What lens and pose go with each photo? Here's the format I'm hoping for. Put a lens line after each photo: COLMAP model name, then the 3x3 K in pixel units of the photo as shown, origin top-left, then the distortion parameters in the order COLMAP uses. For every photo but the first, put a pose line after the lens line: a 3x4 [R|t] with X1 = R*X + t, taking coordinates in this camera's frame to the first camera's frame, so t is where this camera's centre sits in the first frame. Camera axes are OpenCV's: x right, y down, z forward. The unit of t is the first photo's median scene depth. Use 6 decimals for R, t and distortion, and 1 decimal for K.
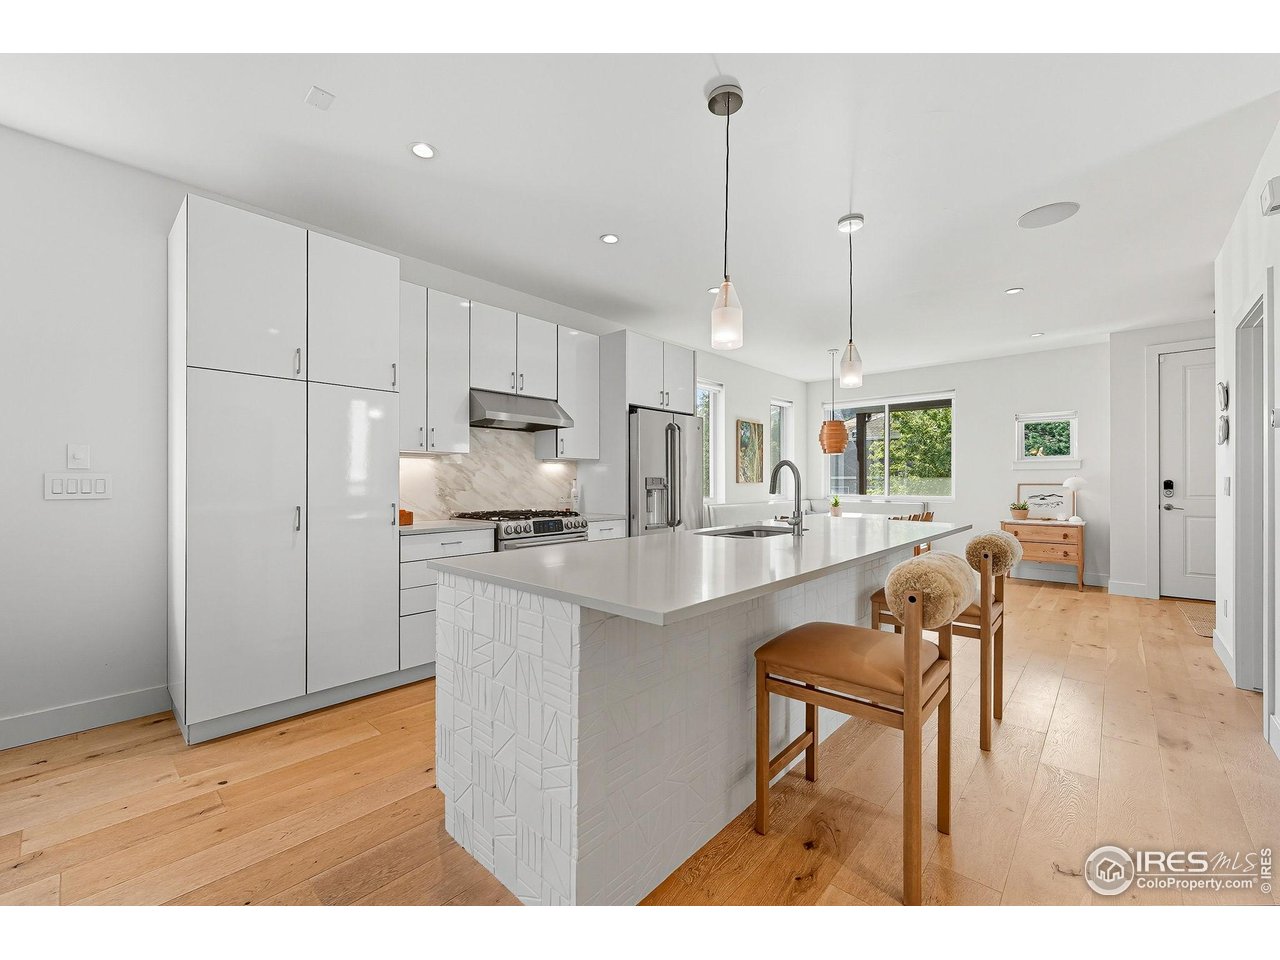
lens RADIAL K [[520.9, 0, 629.5], [0, 520.9, 479.1], [0, 0, 1]] dist [0.000803, -0.000220]
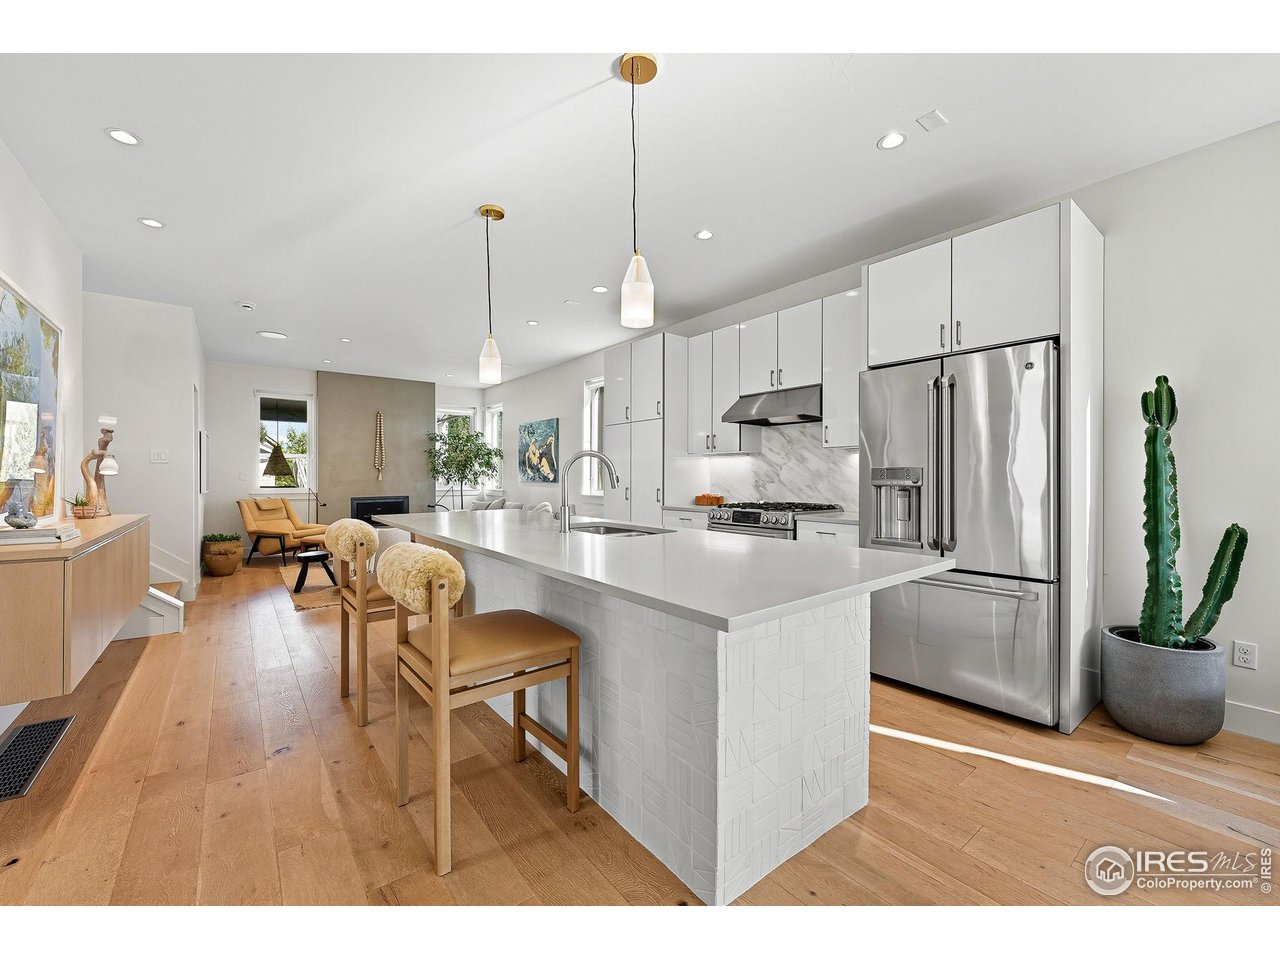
lens RADIAL K [[520.9, 0, 629.5], [0, 520.9, 479.1], [0, 0, 1]] dist [0.000803, -0.000220]
pose [[-0.154888, 0.007283, -0.987905, 0.854183], [0.002990, 0.999972, 0.006903, 0.005716], [0.987927, -0.001885, -0.154905, 0.869289]]
